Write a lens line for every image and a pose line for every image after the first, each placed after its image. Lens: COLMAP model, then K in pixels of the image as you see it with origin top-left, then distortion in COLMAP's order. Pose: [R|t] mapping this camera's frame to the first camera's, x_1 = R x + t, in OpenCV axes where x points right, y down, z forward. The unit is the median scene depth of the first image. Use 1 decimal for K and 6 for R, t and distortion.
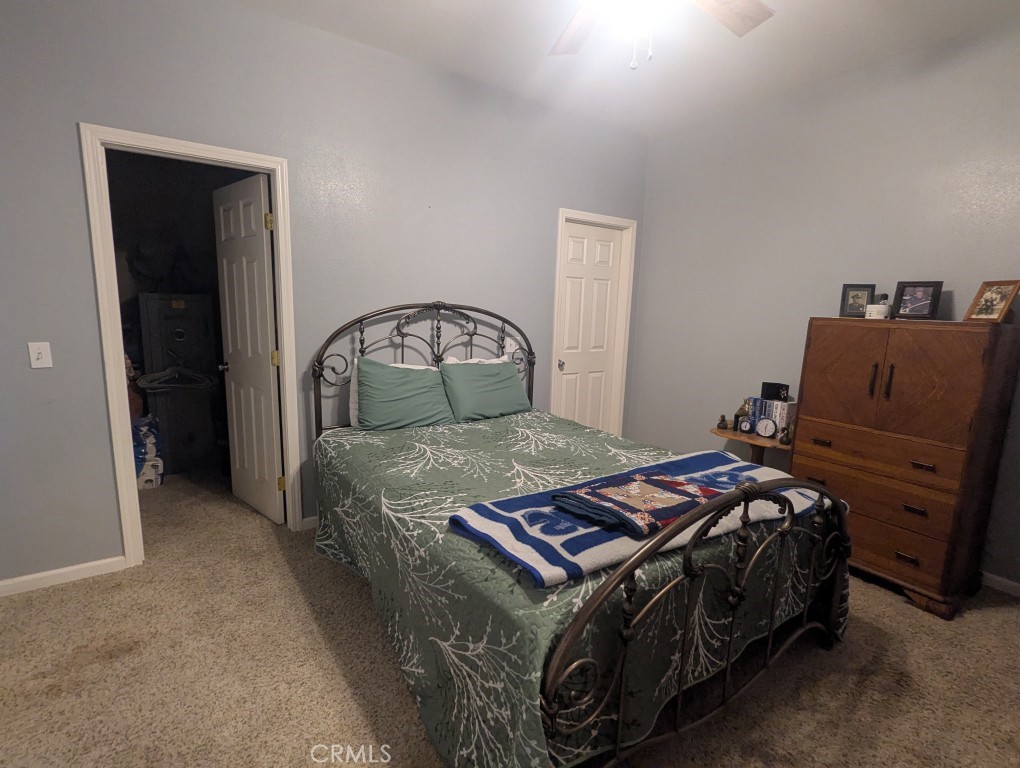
lens RADIAL K [[485.5, 0, 509.6], [0, 485.5, 381.7], [0, 0, 1]] dist [-0.000554, 0.000743]
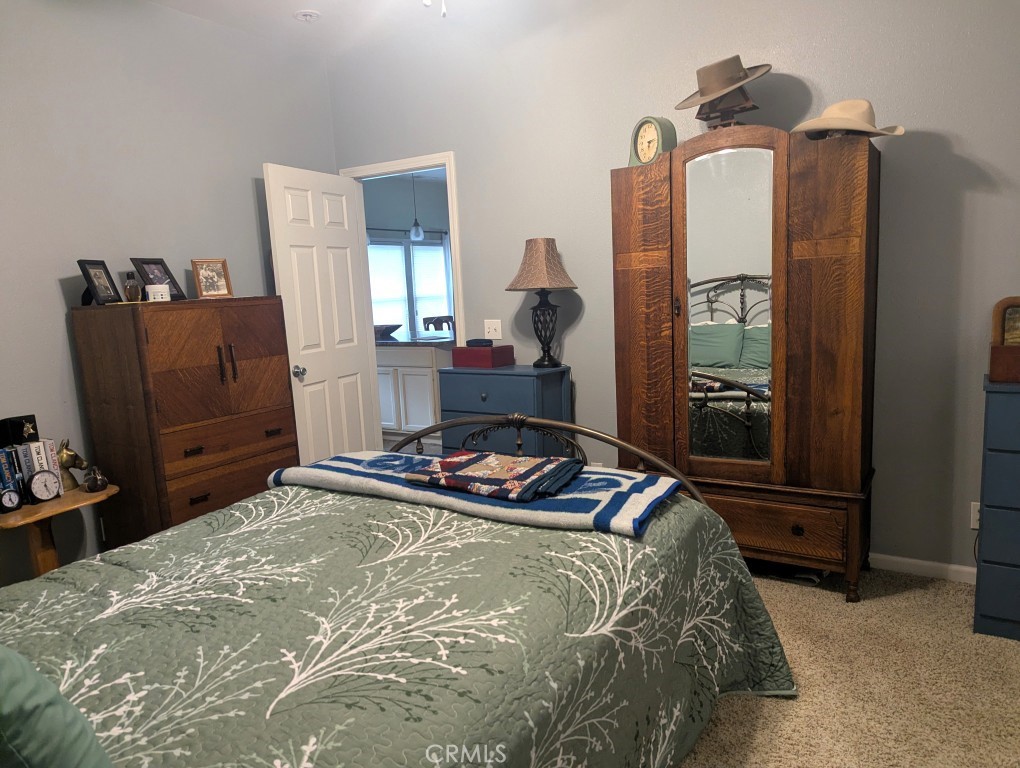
lens RADIAL K [[714.8, 0, 507.0], [0, 714.8, 390.2], [0, 0, 1]] dist [0.062758, -0.027100]
pose [[-0.404918, -0.147191, 0.902428, -0.793803], [0.179847, 0.954857, 0.236439, -0.202219], [-0.896491, 0.258037, -0.360167, 1.120060]]
